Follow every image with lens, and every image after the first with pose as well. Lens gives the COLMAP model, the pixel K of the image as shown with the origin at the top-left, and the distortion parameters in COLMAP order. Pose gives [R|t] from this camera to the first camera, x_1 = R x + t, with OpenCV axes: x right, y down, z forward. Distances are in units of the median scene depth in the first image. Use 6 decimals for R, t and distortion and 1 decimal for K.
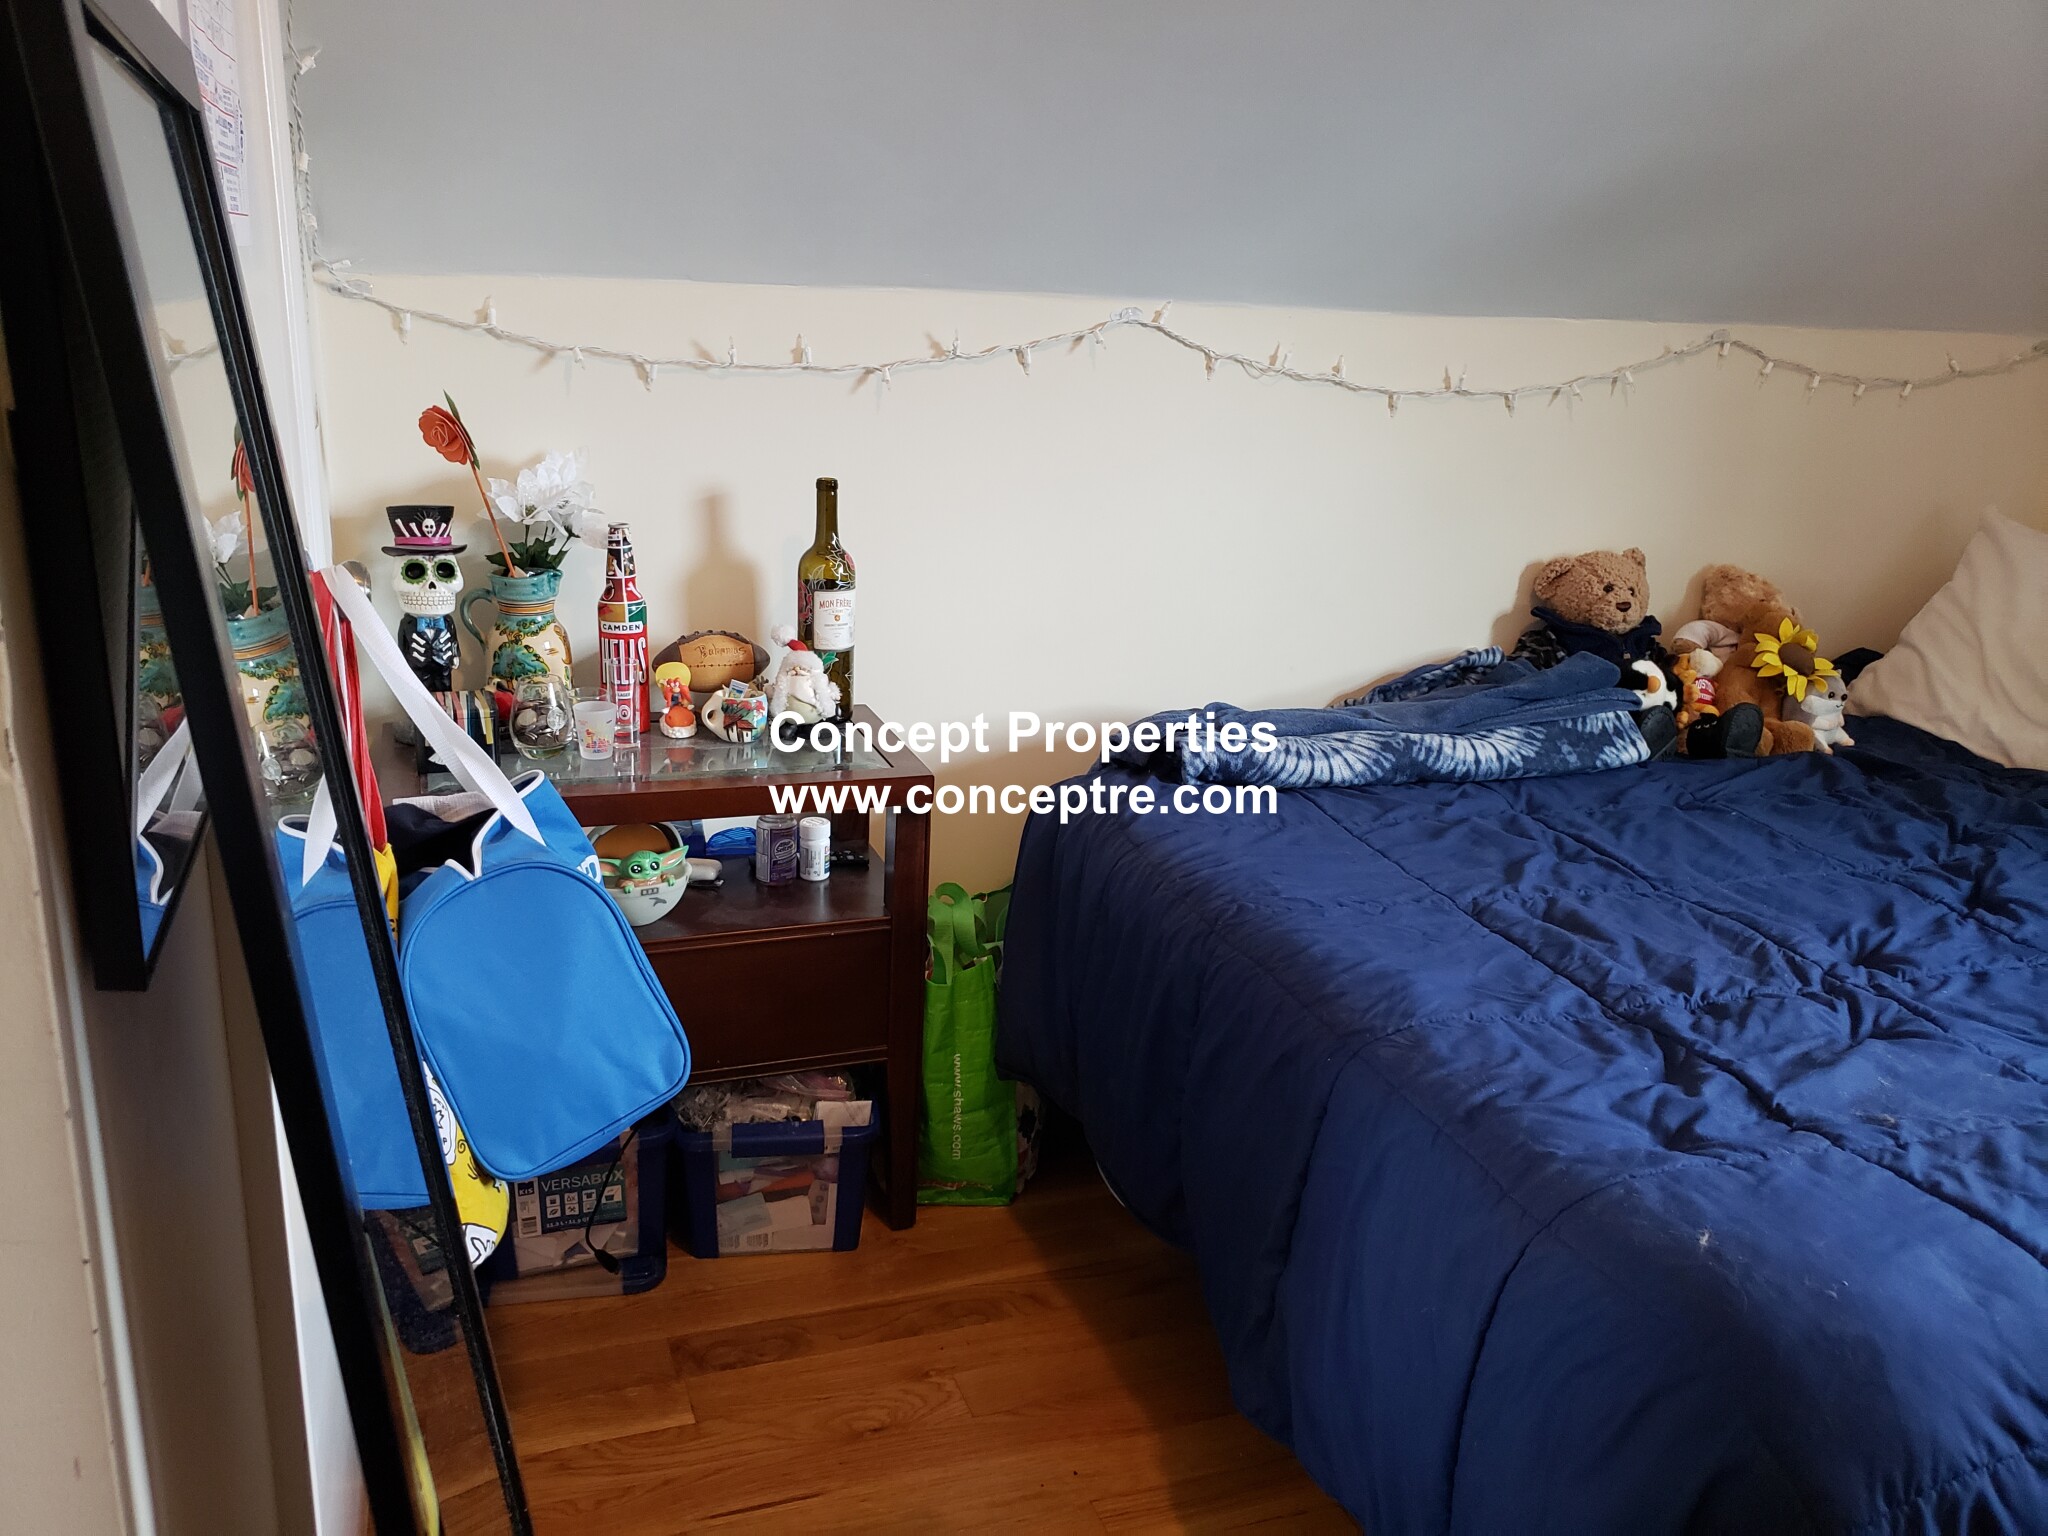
lens RADIAL K [[1616.2, 0, 1024.0], [0, 1616.2, 768.0], [0, 0, 1]] dist [0.036153, 0.008522]
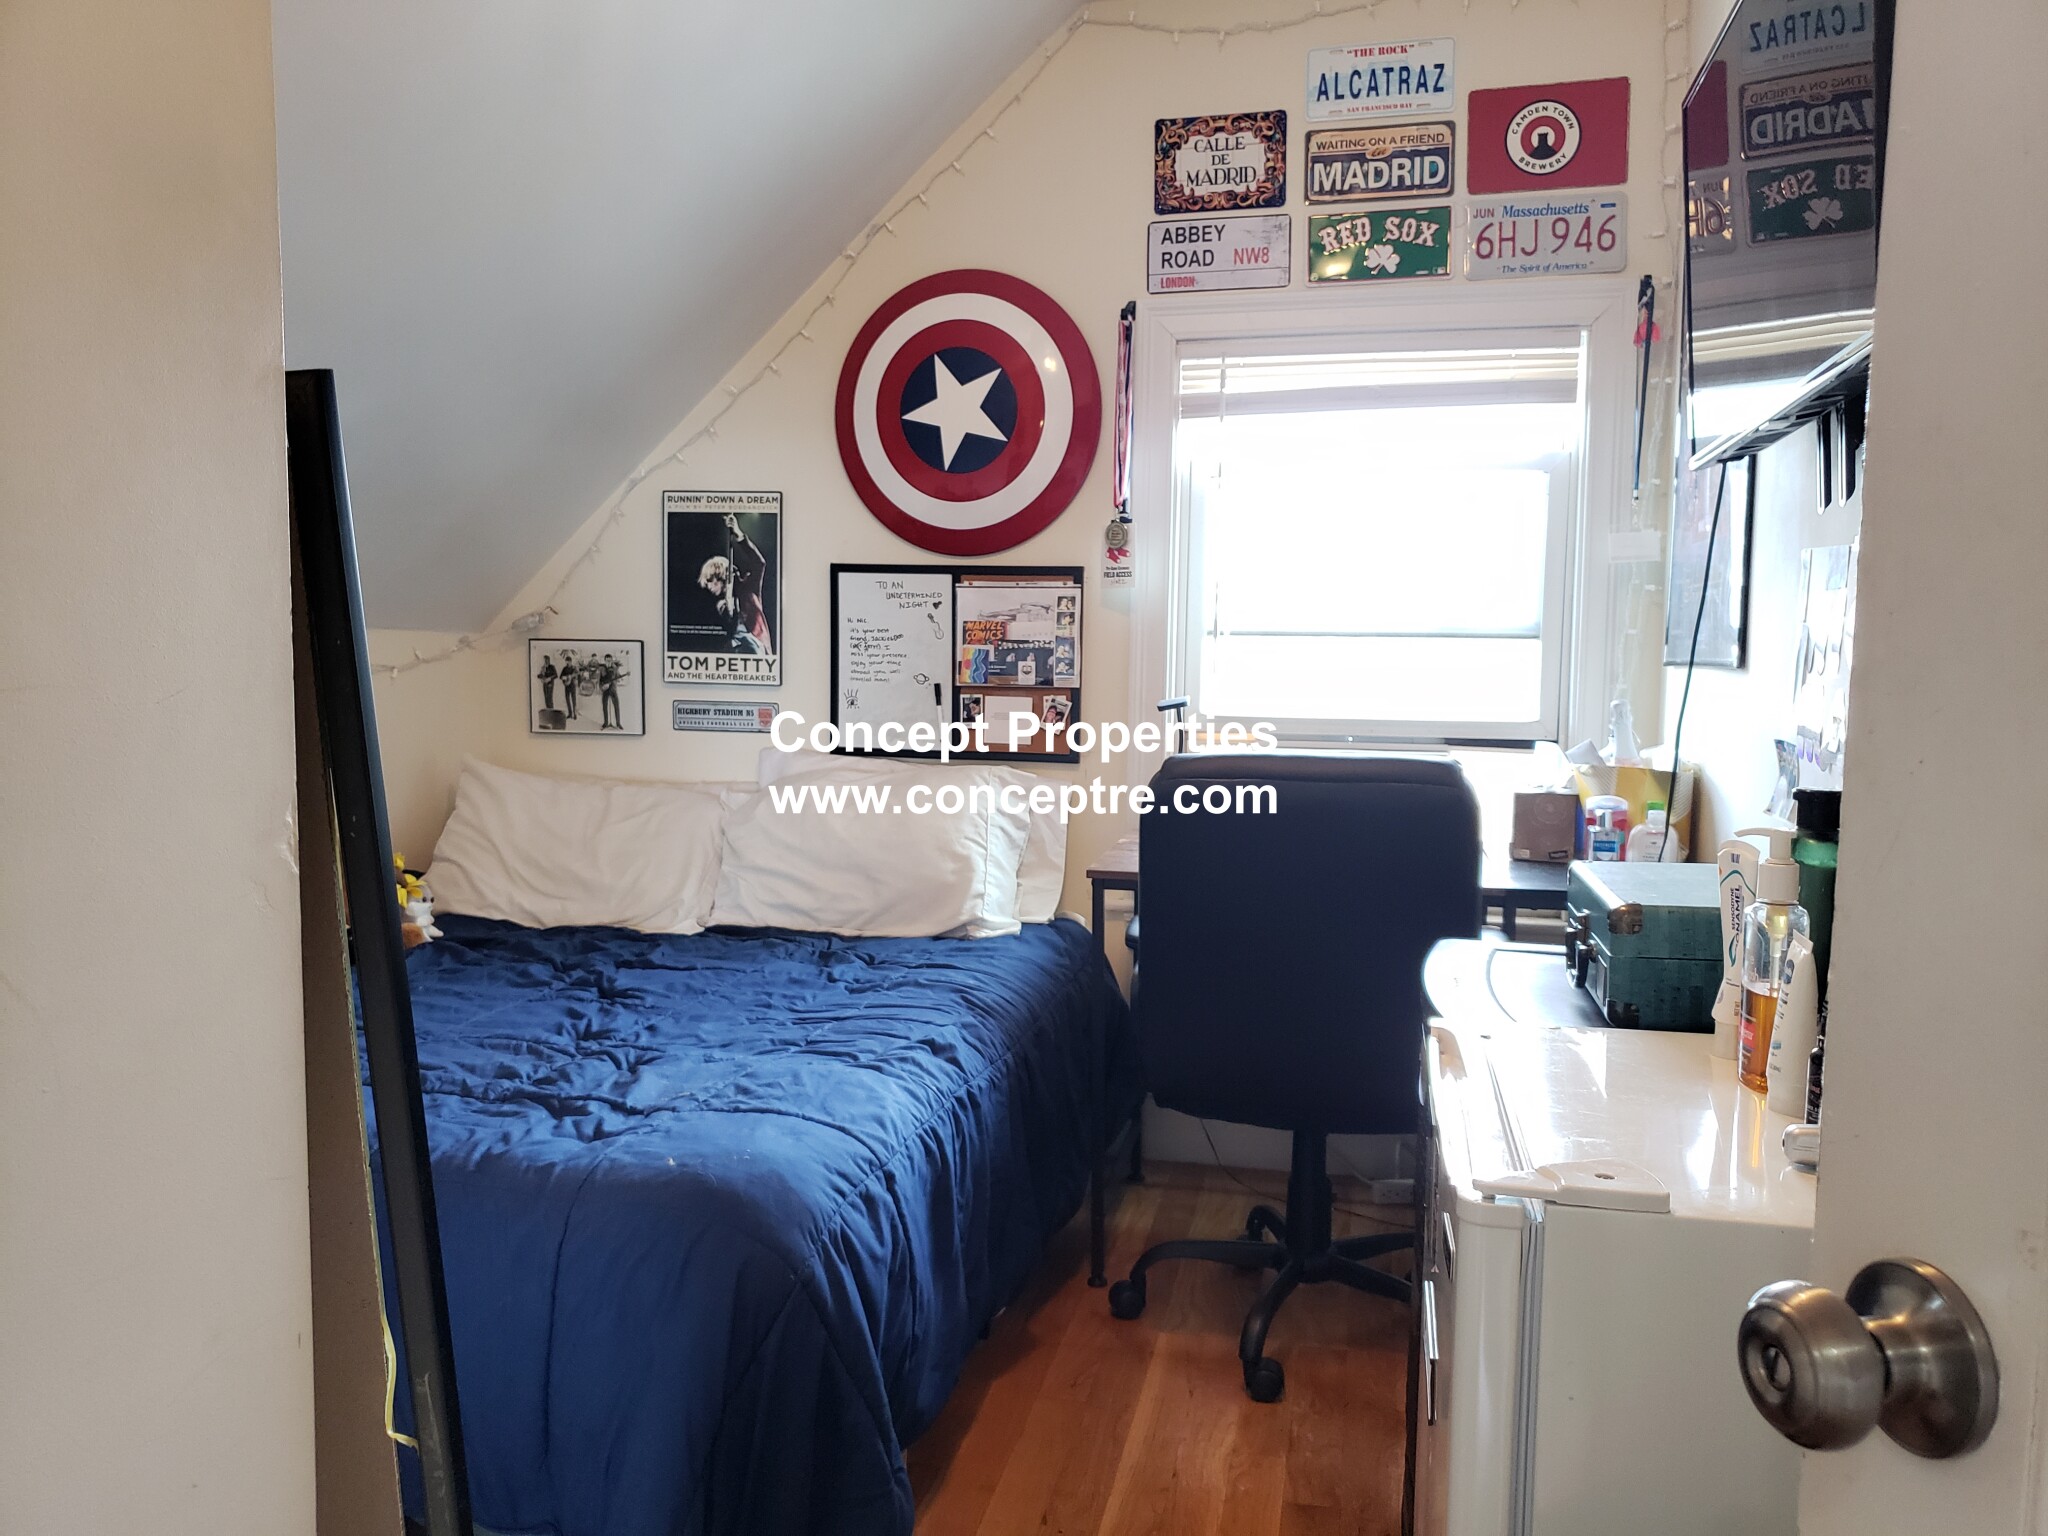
lens RADIAL K [[1616.2, 0, 1024.0], [0, 1616.2, 768.0], [0, 0, 1]] dist [0.036153, 0.008522]
pose [[0.538203, -0.095760, 0.837357, -0.497179], [0.248620, 0.967352, -0.049171, 0.056064], [-0.805311, 0.234648, 0.544440, -0.171442]]
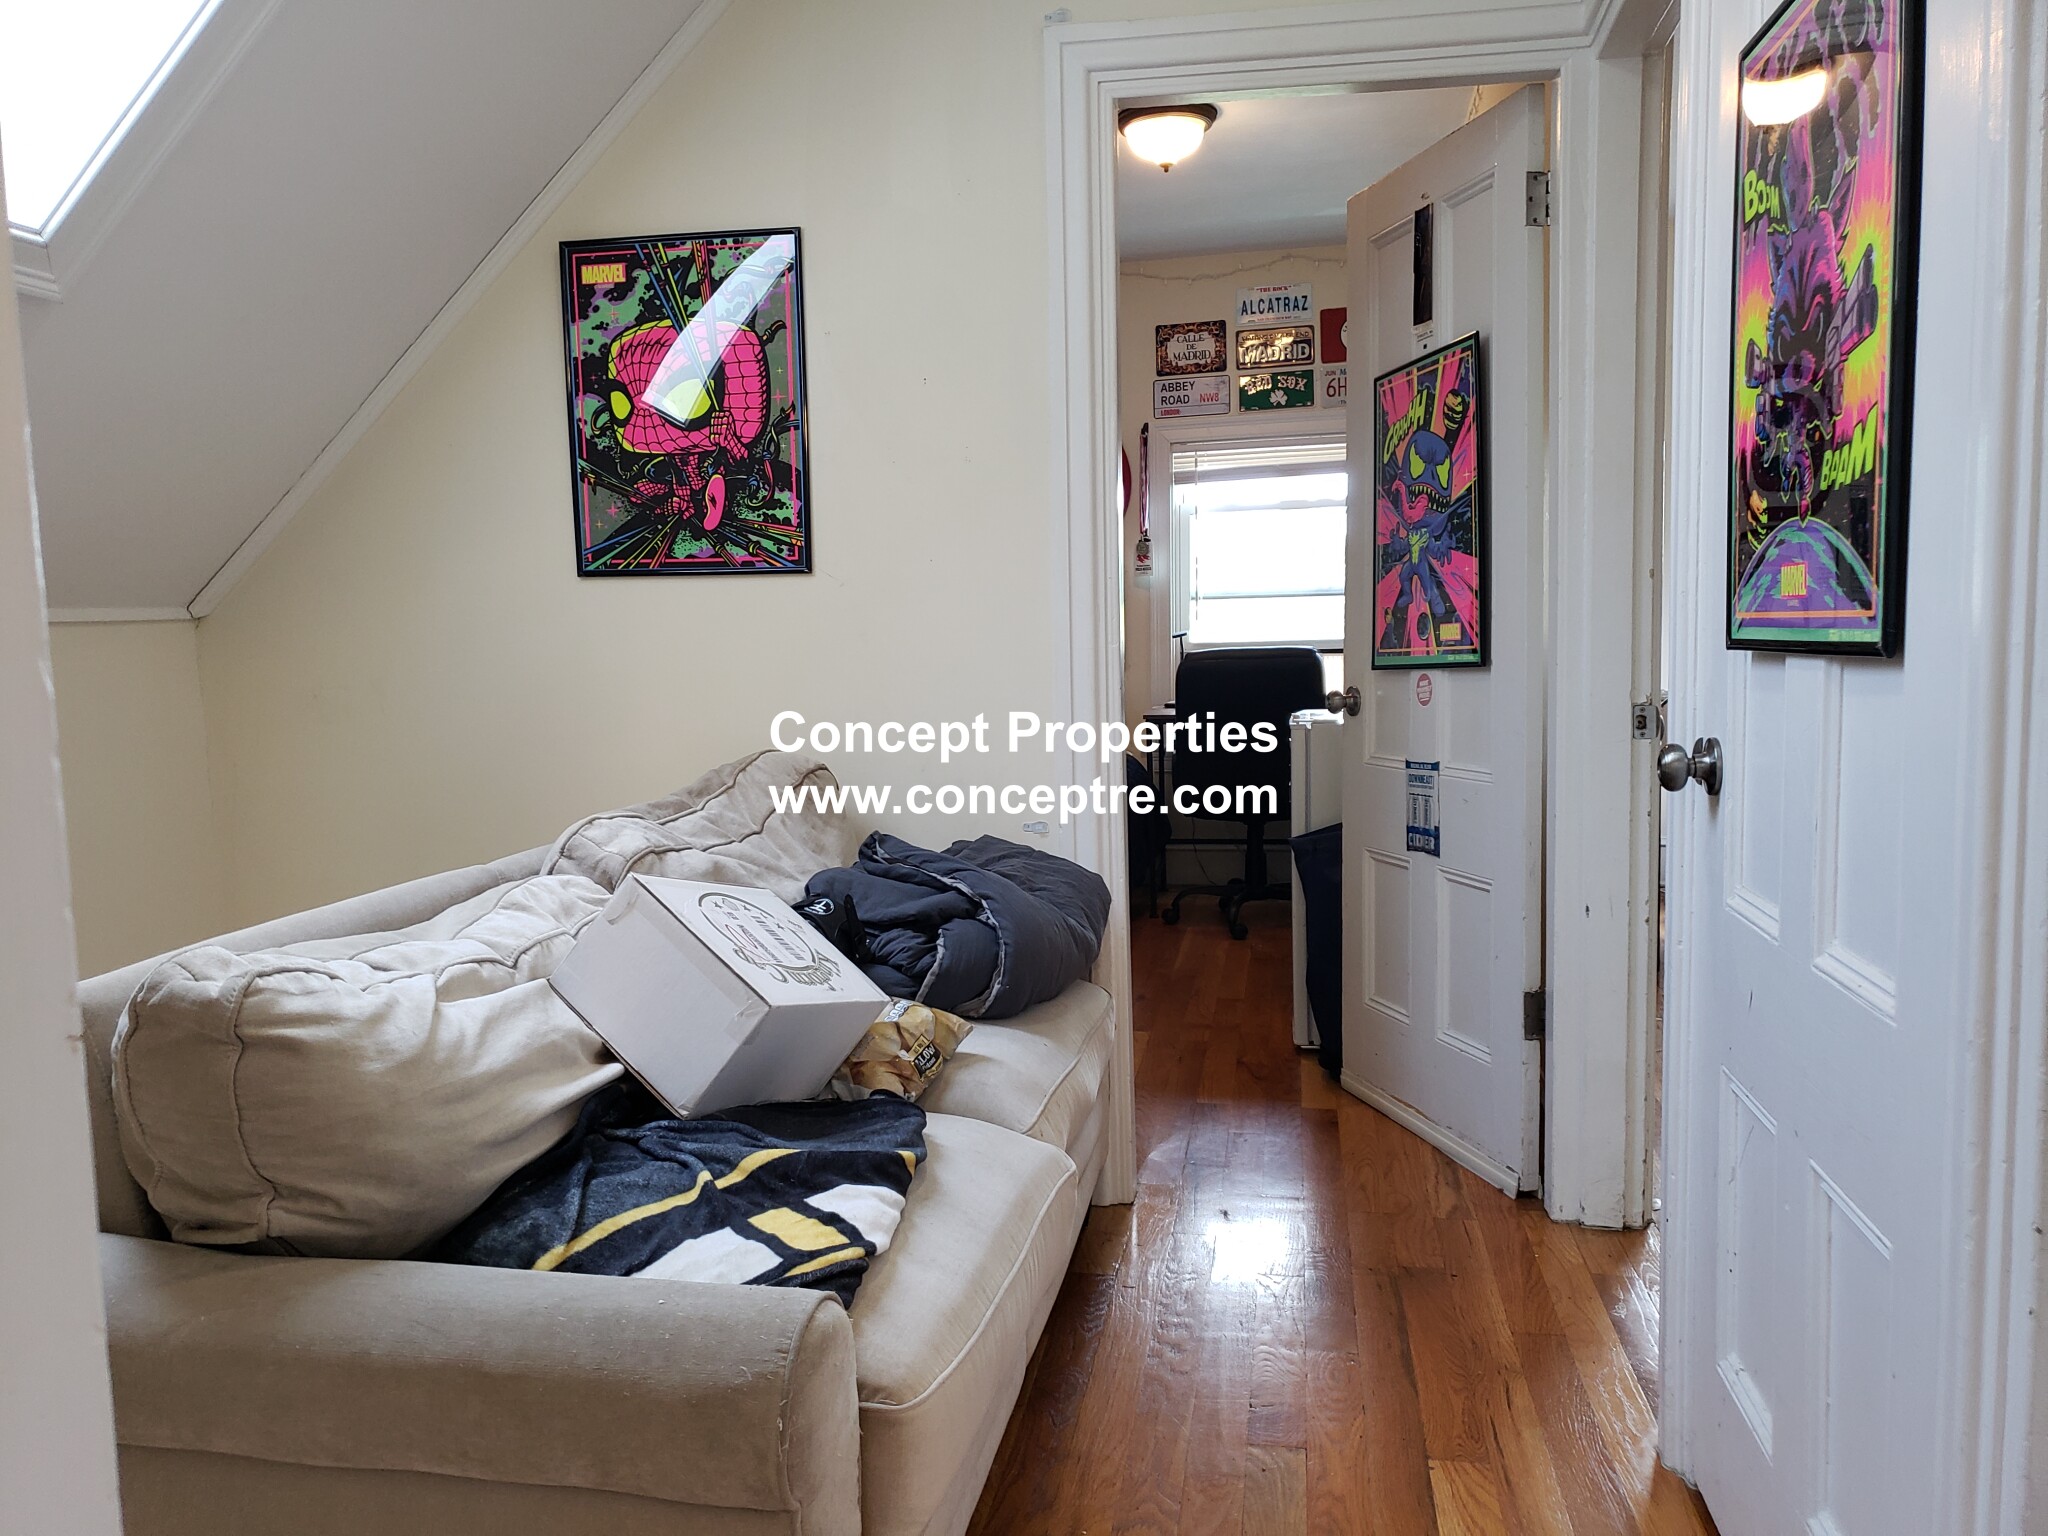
lens RADIAL K [[1616.2, 0, 1024.0], [0, 1616.2, 768.0], [0, 0, 1]] dist [0.036153, 0.008522]
pose [[0.491656, -0.113646, 0.863342, -1.471092], [0.278090, 0.960022, -0.031994, 0.164097], [-0.825191, 0.255817, 0.503604, -0.523870]]
